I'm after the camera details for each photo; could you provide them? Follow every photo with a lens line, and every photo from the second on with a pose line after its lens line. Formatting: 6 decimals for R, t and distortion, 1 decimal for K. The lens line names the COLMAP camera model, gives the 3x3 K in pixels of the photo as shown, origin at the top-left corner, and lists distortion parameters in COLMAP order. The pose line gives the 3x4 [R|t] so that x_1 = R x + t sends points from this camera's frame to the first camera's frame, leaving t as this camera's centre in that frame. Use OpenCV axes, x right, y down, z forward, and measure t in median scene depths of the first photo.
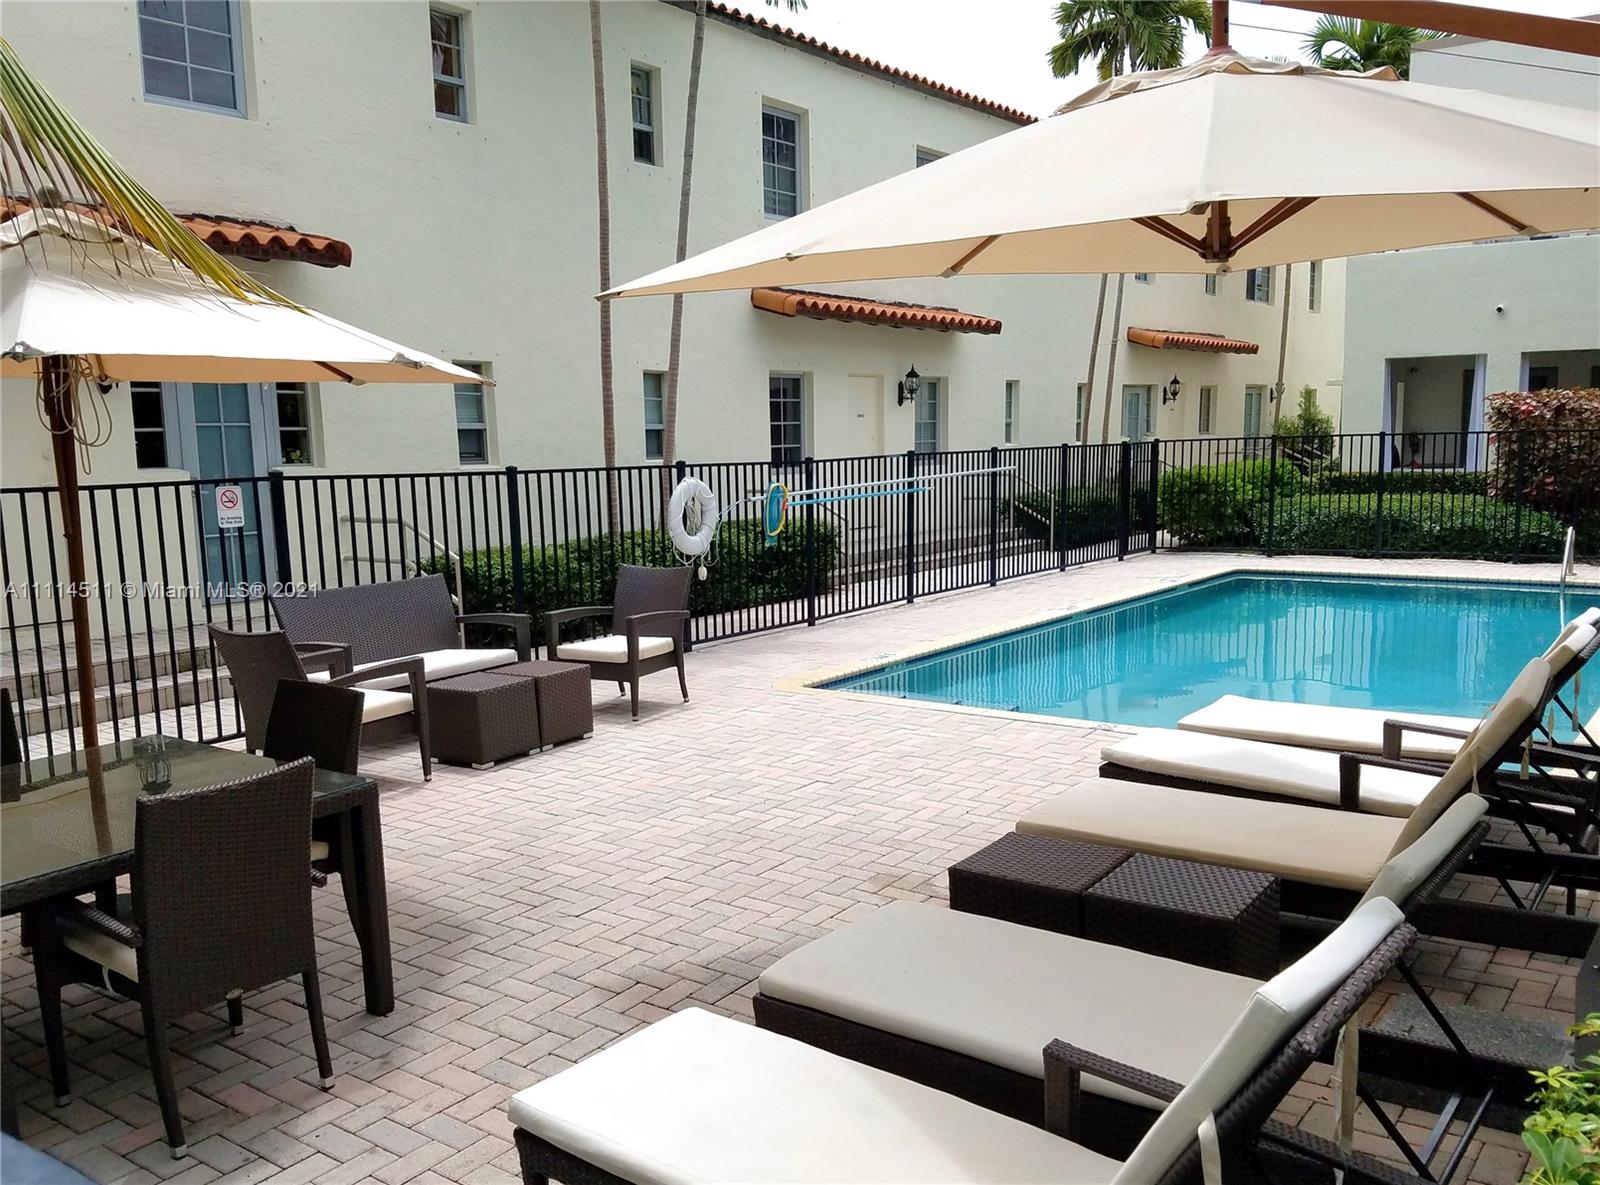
lens RADIAL K [[1266.8, 0, 800.0], [0, 1266.8, 592.5], [0, 0, 1]] dist [-0.004975, -0.001191]
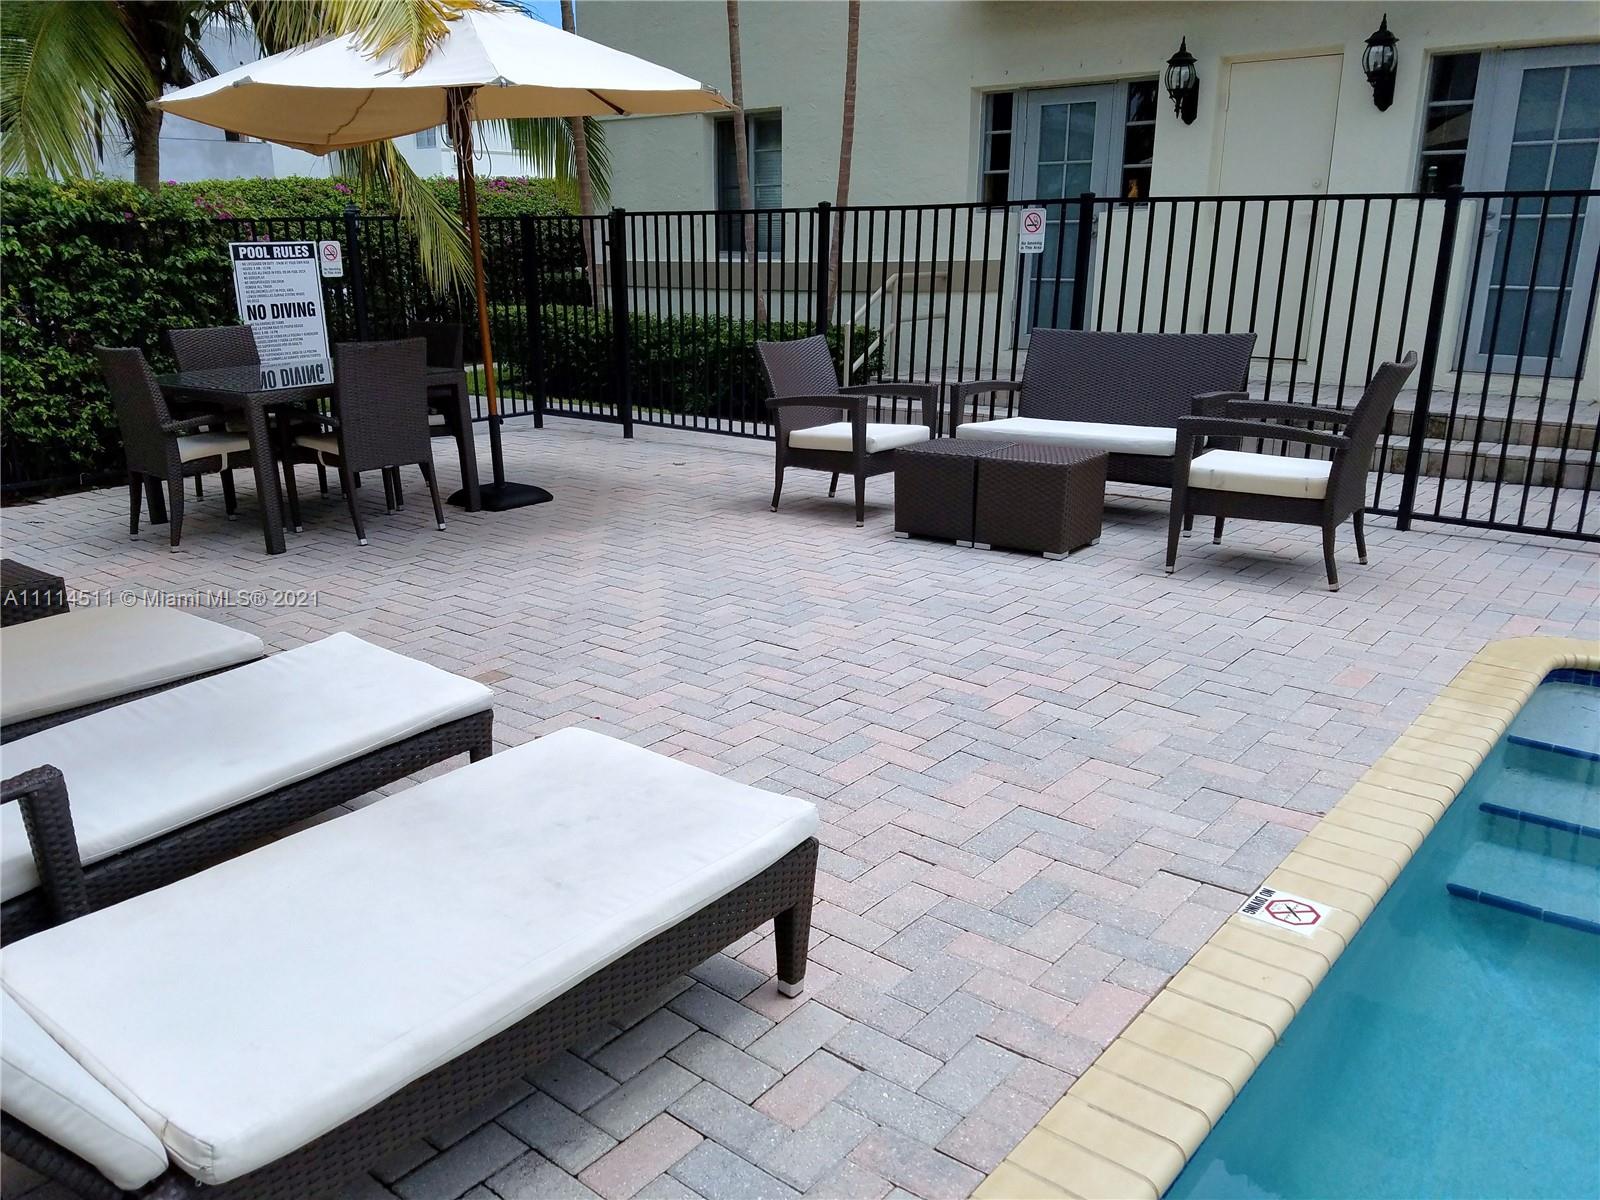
lens RADIAL K [[1307.1, 0, 796.7], [0, 1307.1, 638.5], [0, 0, 1]] dist [0.115551, 0.000010]
pose [[-0.082348, 0.342342, -0.935960, 0.778942], [-0.081291, 0.933713, 0.348672, -0.139139], [0.993283, 0.104798, -0.049060, 1.069052]]
